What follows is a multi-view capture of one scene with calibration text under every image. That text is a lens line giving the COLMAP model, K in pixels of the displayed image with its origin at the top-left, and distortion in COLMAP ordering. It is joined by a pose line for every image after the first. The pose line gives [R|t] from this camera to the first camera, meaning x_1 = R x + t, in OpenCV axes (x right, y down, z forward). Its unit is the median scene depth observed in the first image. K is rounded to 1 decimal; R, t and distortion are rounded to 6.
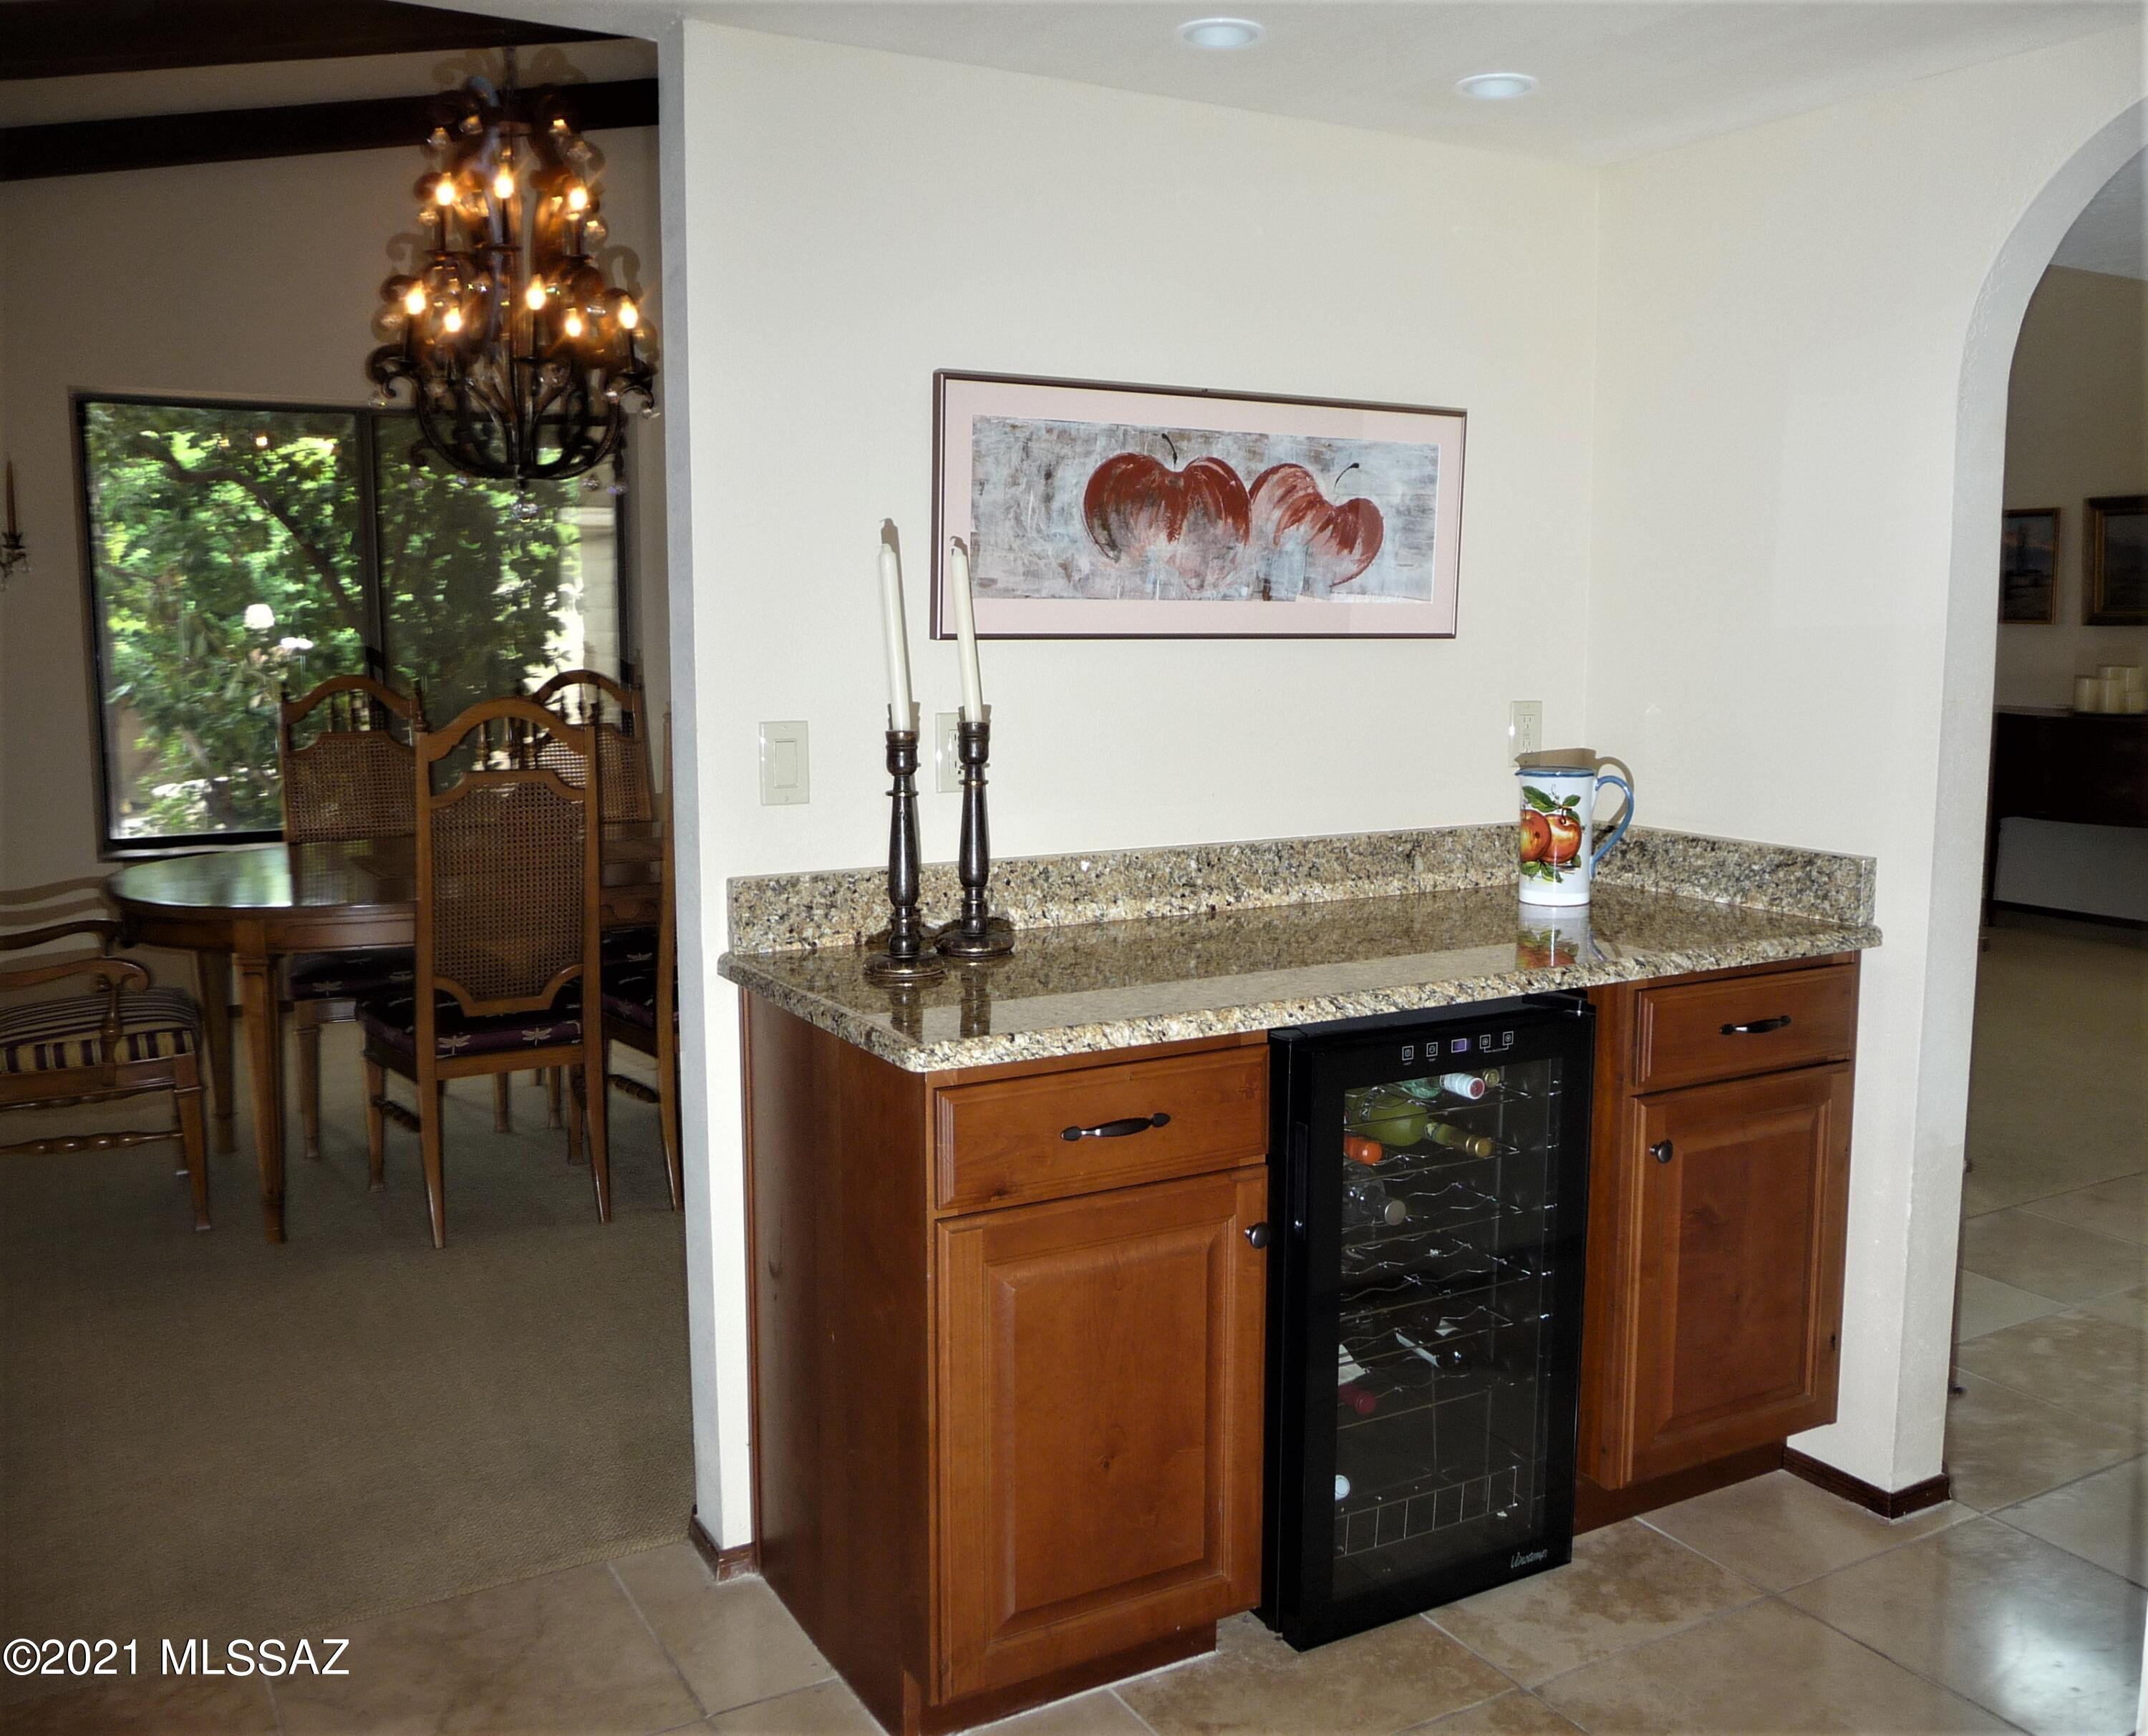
lens RADIAL K [[1886.5, 0, 1172.7], [0, 1886.5, 863.7], [0, 0, 1]] dist [-0.002347, 0.003752]
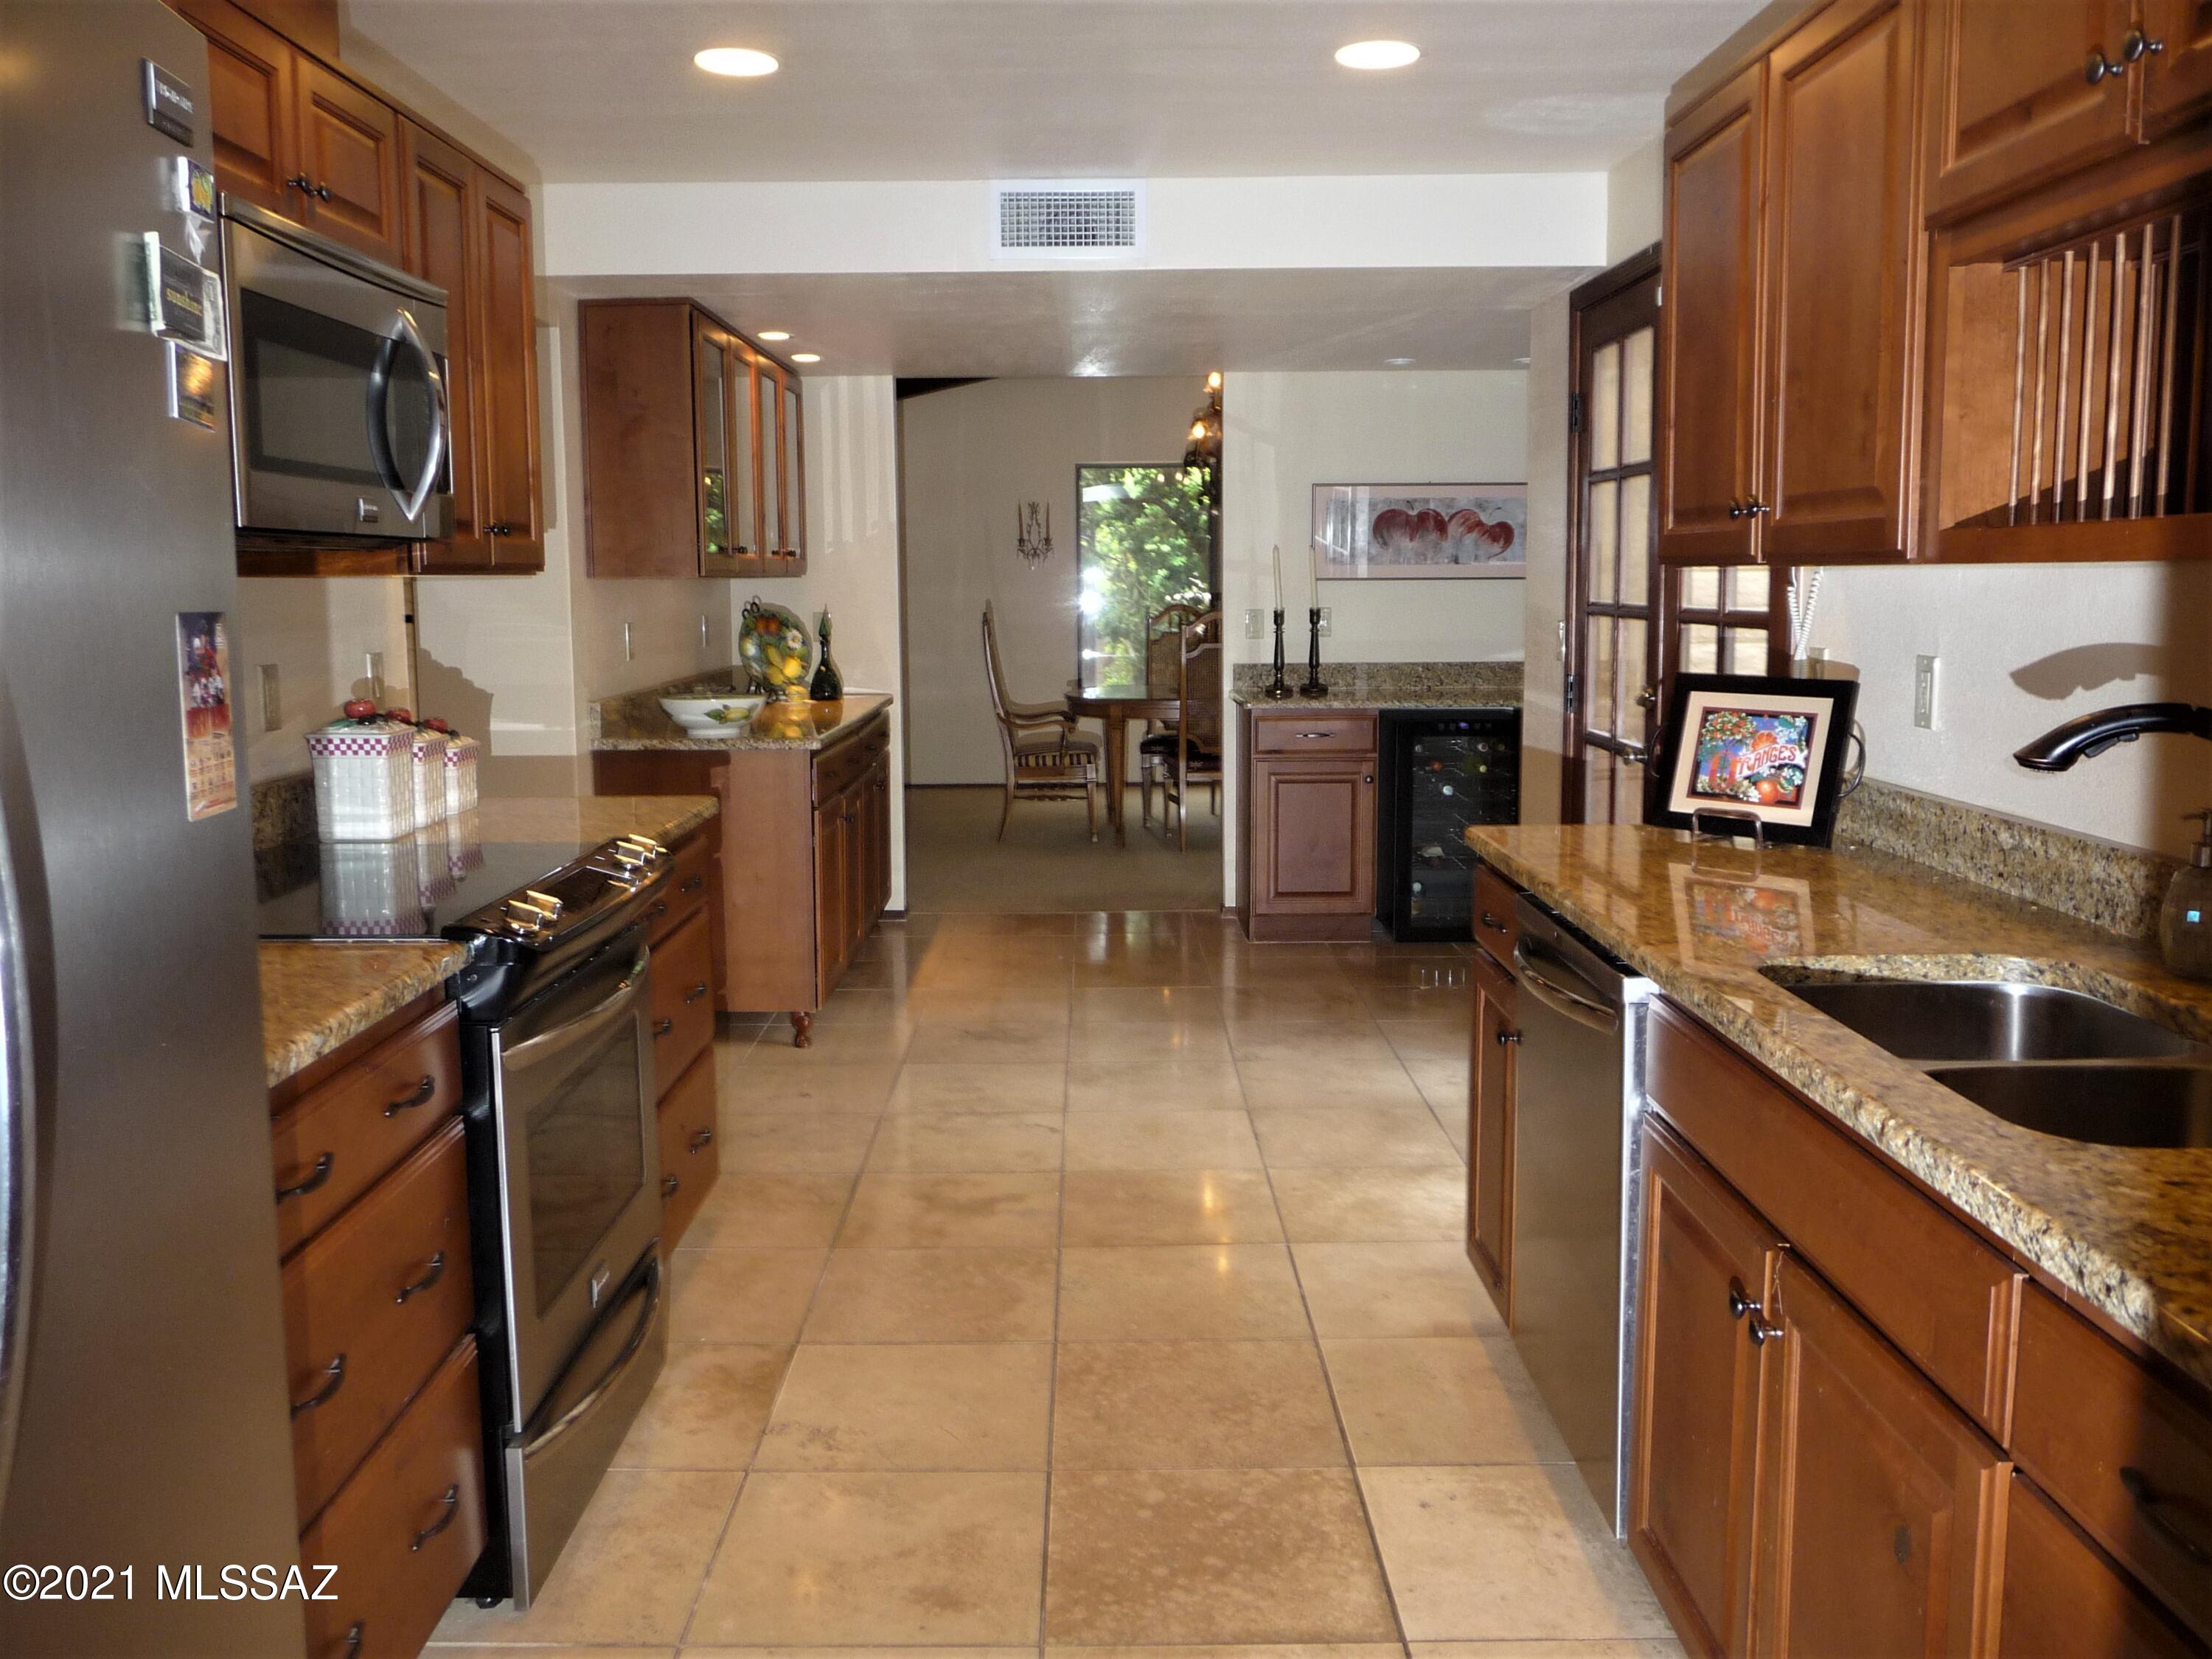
lens RADIAL K [[1815.7, 0, 1087.0], [0, 1815.7, 815.6], [0, 0, 1]] dist [-0.054354, 0.062382]
pose [[0.856724, 0.056618, -0.512659, 0.879485], [-0.056536, 0.998276, 0.015770, 0.182245], [0.512668, 0.015473, 0.858447, -1.299487]]
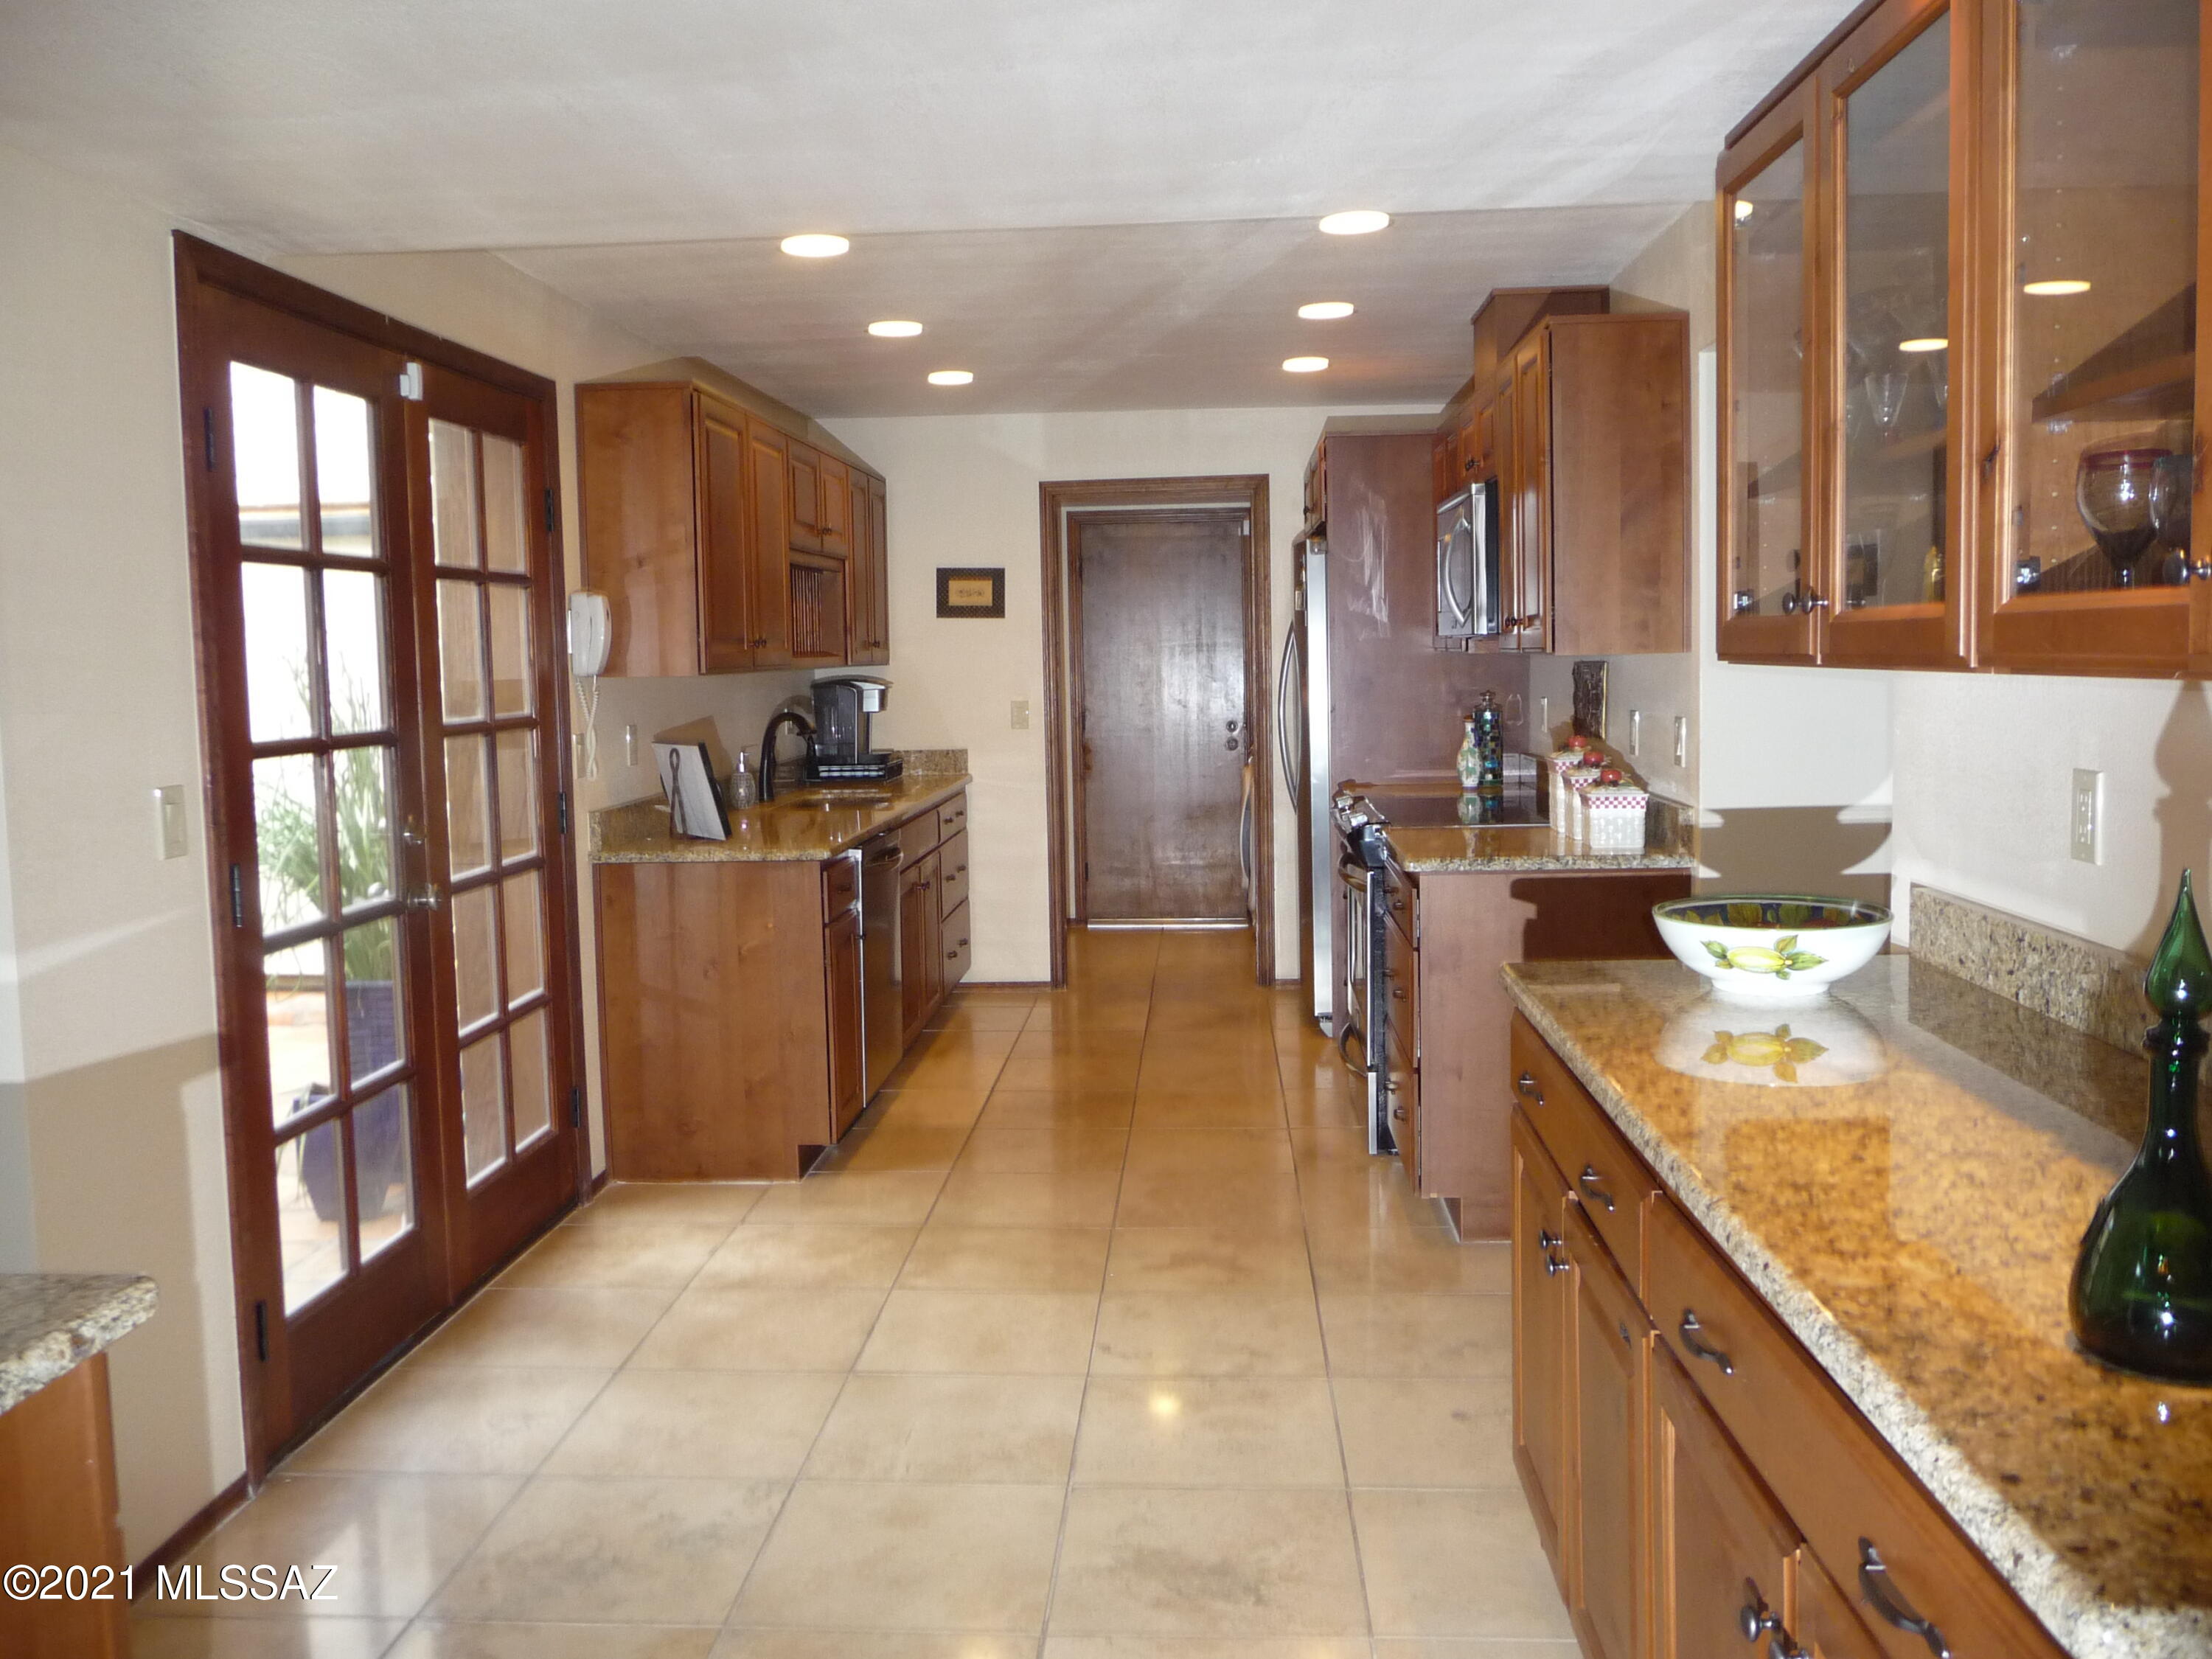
lens RADIAL K [[1815.7, 0, 1087.0], [0, 1815.7, 815.6], [0, 0, 1]] dist [-0.054354, 0.062382]
pose [[-0.819234, -0.040208, 0.572048, -1.364210], [0.091680, 0.975525, 0.199863, -0.301516], [-0.566083, 0.216180, -0.795497, 2.067748]]
